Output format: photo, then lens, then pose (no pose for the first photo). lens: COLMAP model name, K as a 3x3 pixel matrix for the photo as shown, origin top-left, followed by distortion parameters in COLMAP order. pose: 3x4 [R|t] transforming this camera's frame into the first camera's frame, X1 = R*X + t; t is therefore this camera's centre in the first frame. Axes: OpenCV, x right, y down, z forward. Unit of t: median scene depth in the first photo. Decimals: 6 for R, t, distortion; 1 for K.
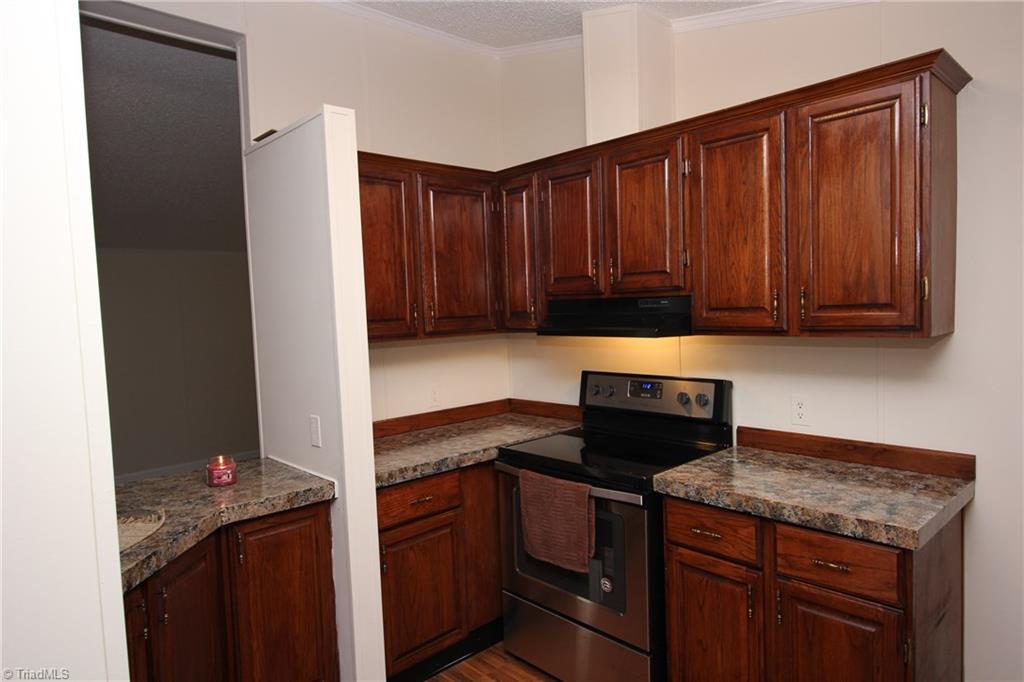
lens RADIAL K [[617.8, 0, 512.0], [0, 617.8, 341.0], [0, 0, 1]] dist [0.000679, -0.000280]
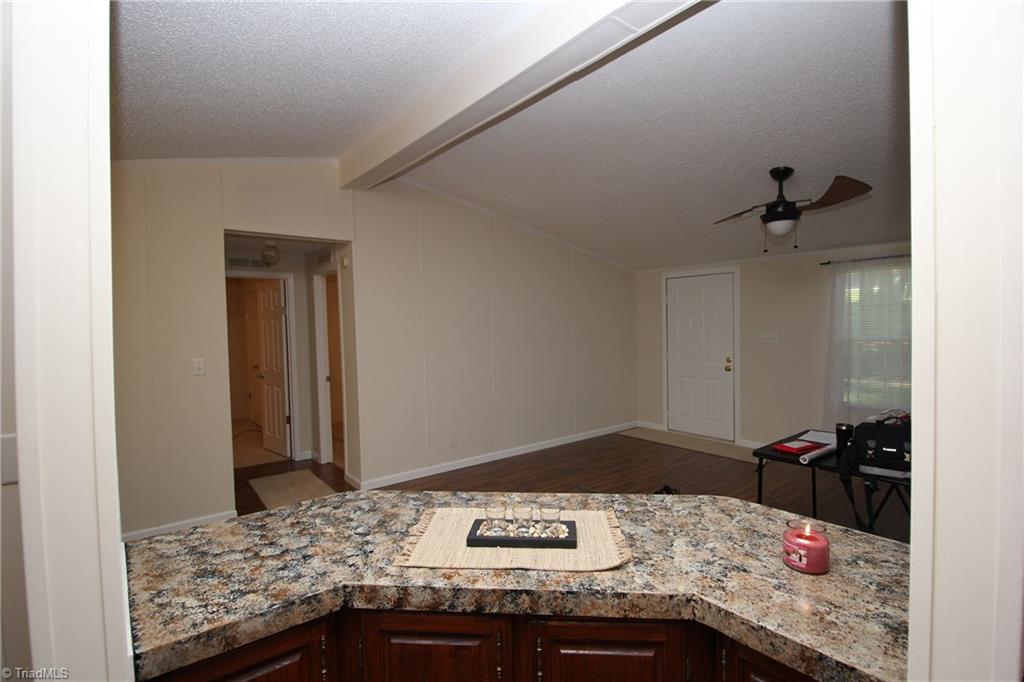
lens RADIAL K [[495.6, 0, 523.0], [0, 495.6, 342.9], [0, 0, 1]] dist [-0.004142, -0.000993]
pose [[-0.073091, 0.074961, -0.994504, 0.053148], [-0.027874, 0.996628, 0.077169, -0.035306], [0.996936, 0.033361, -0.070755, 0.767063]]
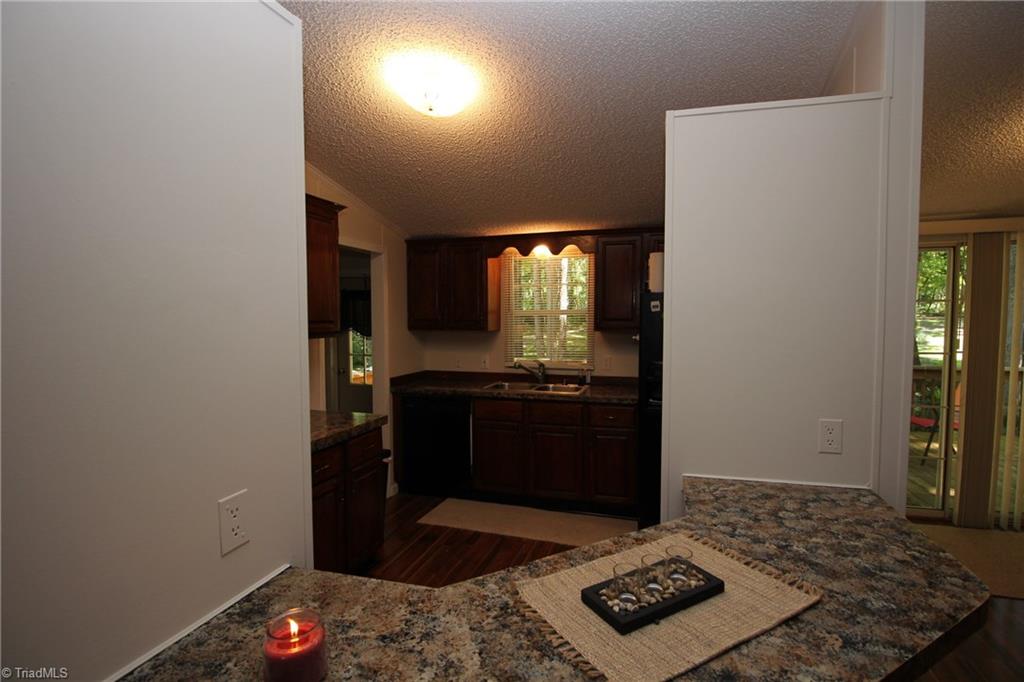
lens RADIAL K [[487.0, 0, 523.1], [0, 487.0, 341.8], [0, 0, 1]] dist [0.003719, -0.016054]
pose [[-0.498720, -0.006660, 0.866738, -0.899229], [0.064416, 0.996920, 0.044725, -0.021458], [-0.864366, 0.078137, -0.496755, 1.060655]]
